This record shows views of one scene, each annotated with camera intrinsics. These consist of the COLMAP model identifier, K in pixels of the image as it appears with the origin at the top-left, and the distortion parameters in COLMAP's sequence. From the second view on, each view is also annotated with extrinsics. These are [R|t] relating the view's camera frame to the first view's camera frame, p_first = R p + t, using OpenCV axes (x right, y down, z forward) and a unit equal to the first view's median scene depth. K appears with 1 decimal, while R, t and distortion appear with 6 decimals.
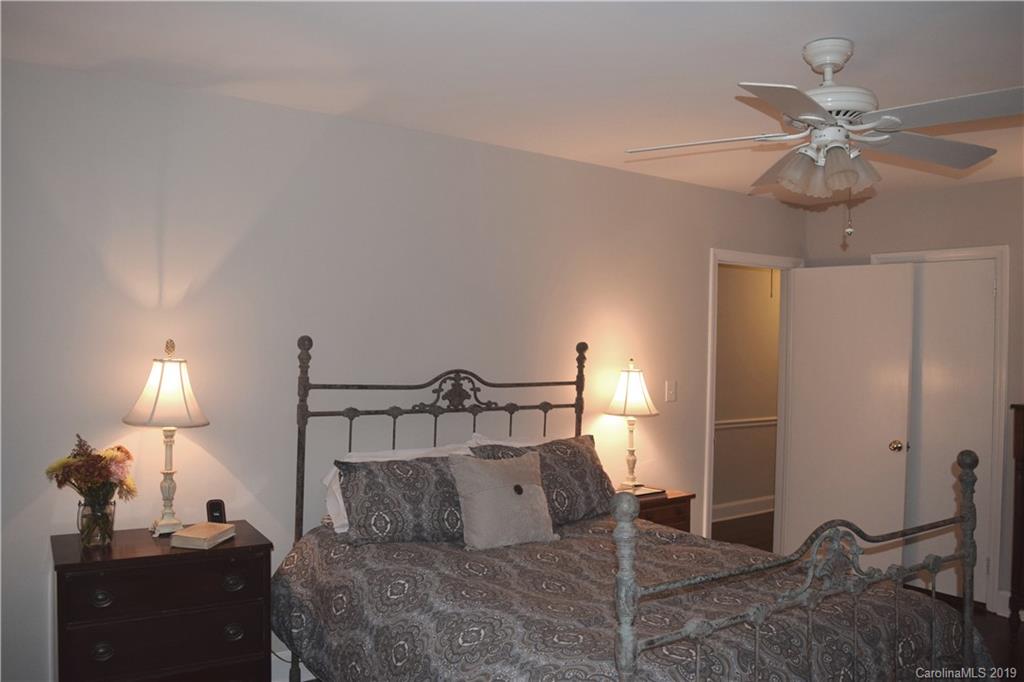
lens RADIAL K [[794.0, 0, 512.0], [0, 794.0, 319.3], [0, 0, 1]] dist [-0.014385, -0.003827]
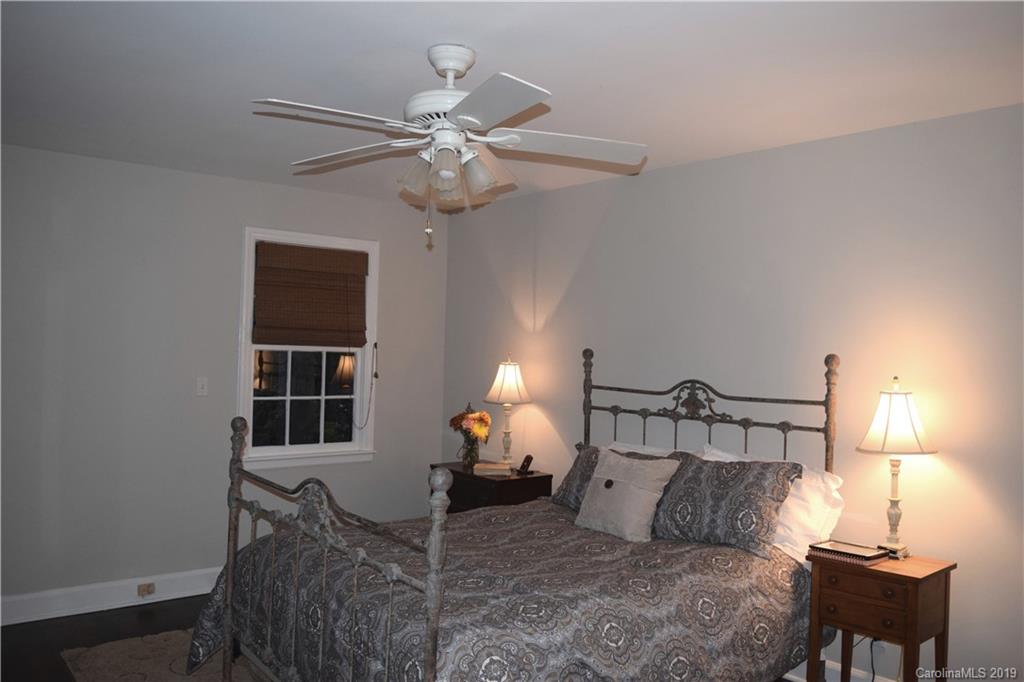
lens RADIAL K [[827.7, 0, 512.0], [0, 827.7, 341.0], [0, 0, 1]] dist [-0.061982, -0.003277]
pose [[0.096291, -0.042277, -0.994455, 1.002935], [-0.014320, 0.998935, -0.043854, 0.063477], [0.995250, 0.018464, 0.095583, 0.653882]]
